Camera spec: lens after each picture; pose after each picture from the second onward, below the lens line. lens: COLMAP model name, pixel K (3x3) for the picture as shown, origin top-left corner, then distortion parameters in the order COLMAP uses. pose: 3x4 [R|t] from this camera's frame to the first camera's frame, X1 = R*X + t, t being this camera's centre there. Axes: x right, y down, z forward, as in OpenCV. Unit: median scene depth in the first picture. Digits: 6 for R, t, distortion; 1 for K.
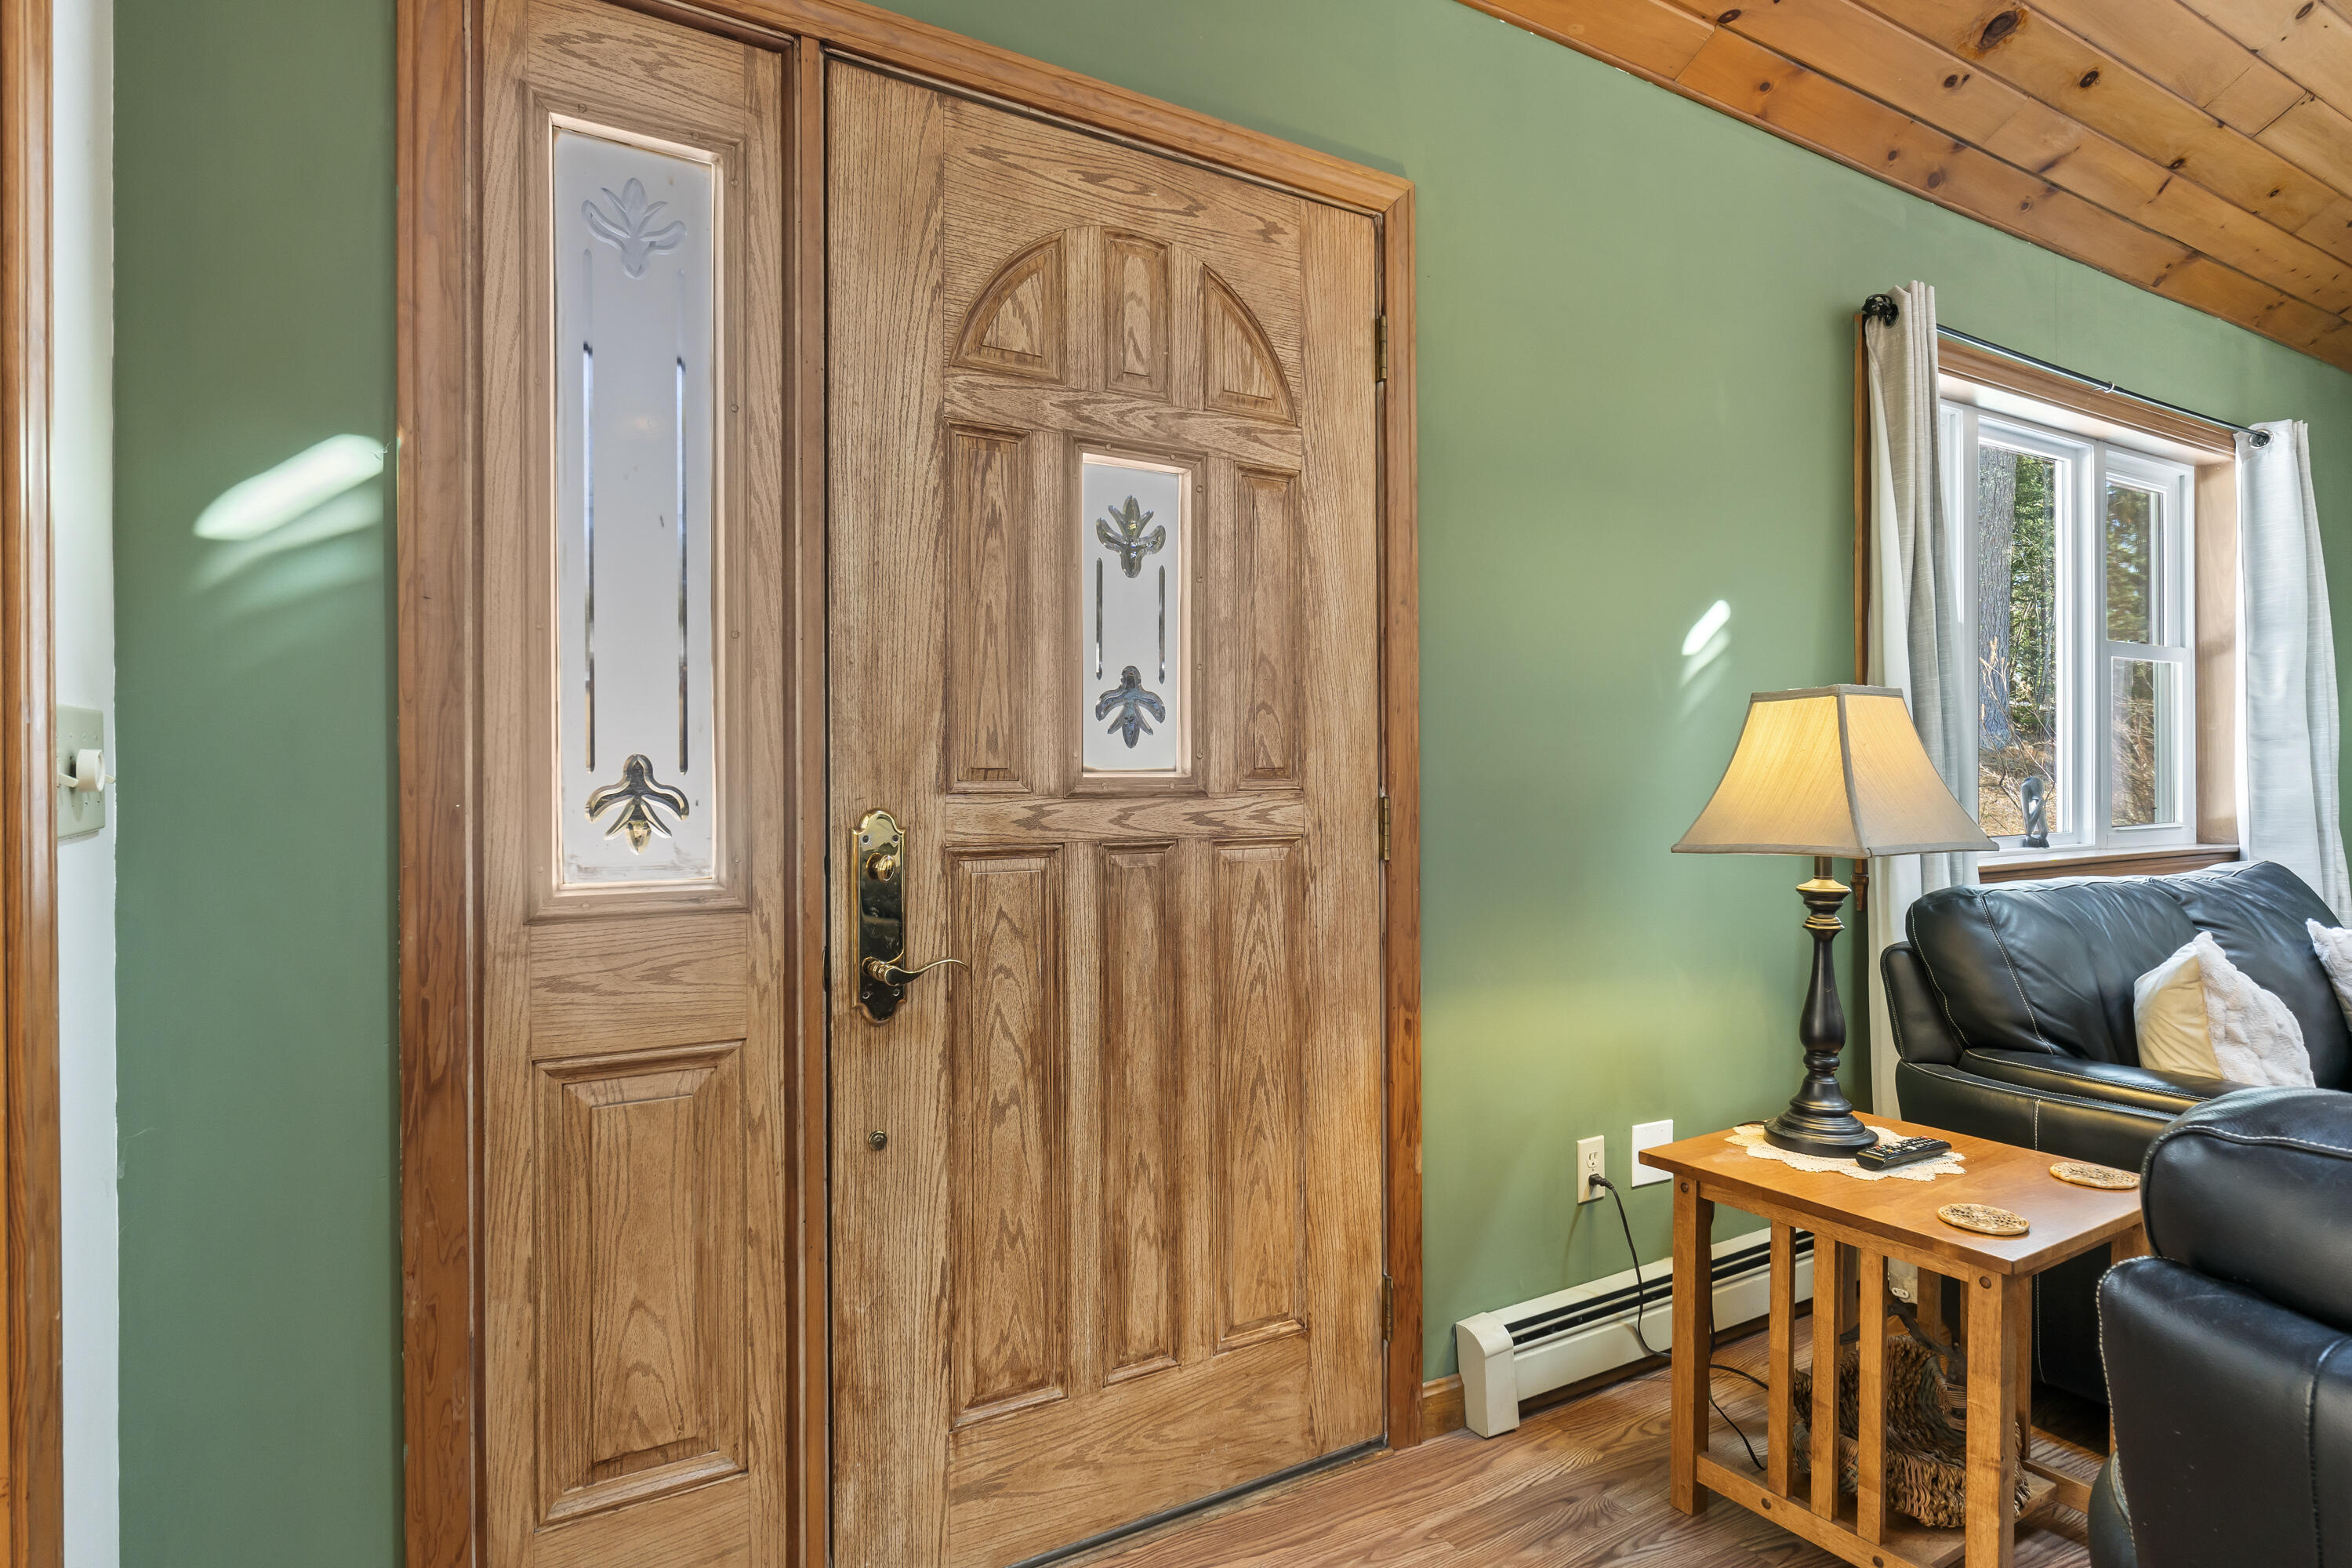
lens RADIAL K [[1274.6, 0, 1176.0], [0, 1274.6, 784.0], [0, 0, 1]] dist [-0.002350, -0.001063]
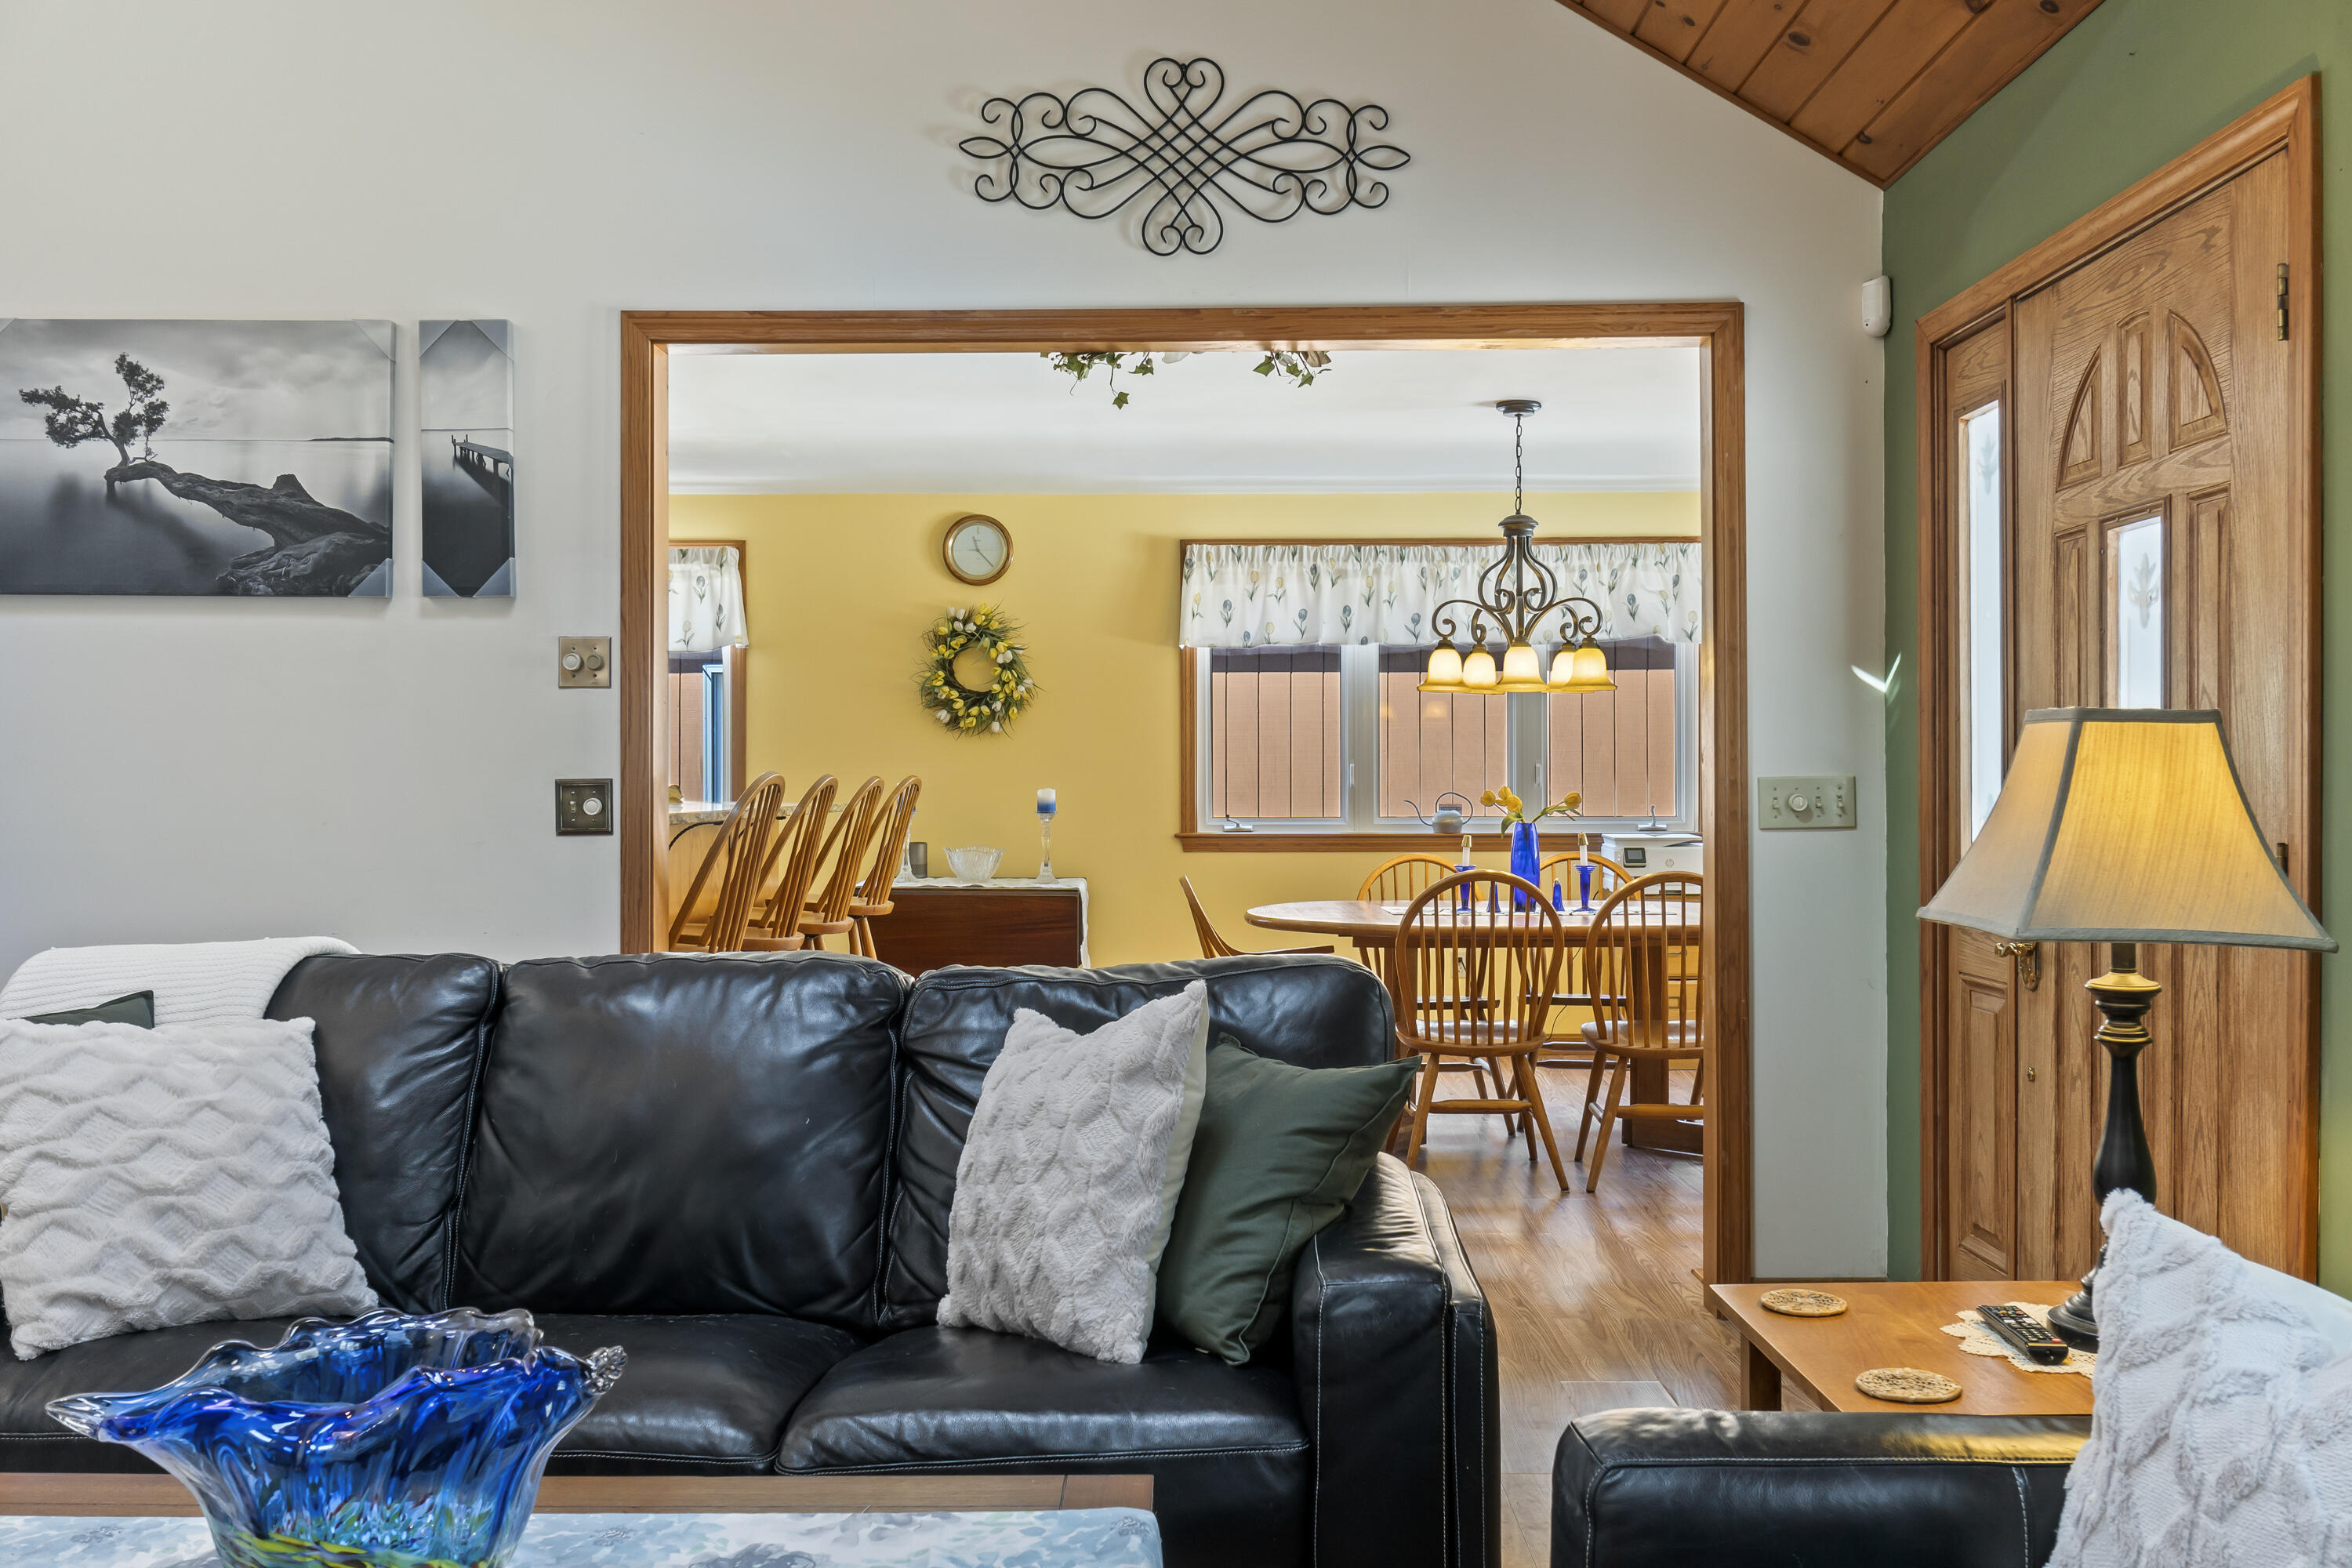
lens RADIAL K [[2006.1, 0, 1186.2], [0, 2006.1, 774.8], [0, 0, 1]] dist [0.000300, 0.001945]
pose [[-0.526579, -0.000869, -0.850126, 1.832627], [0.000302, 0.999999, -0.001209, -0.036266], [0.850126, -0.000894, -0.526579, 1.201329]]
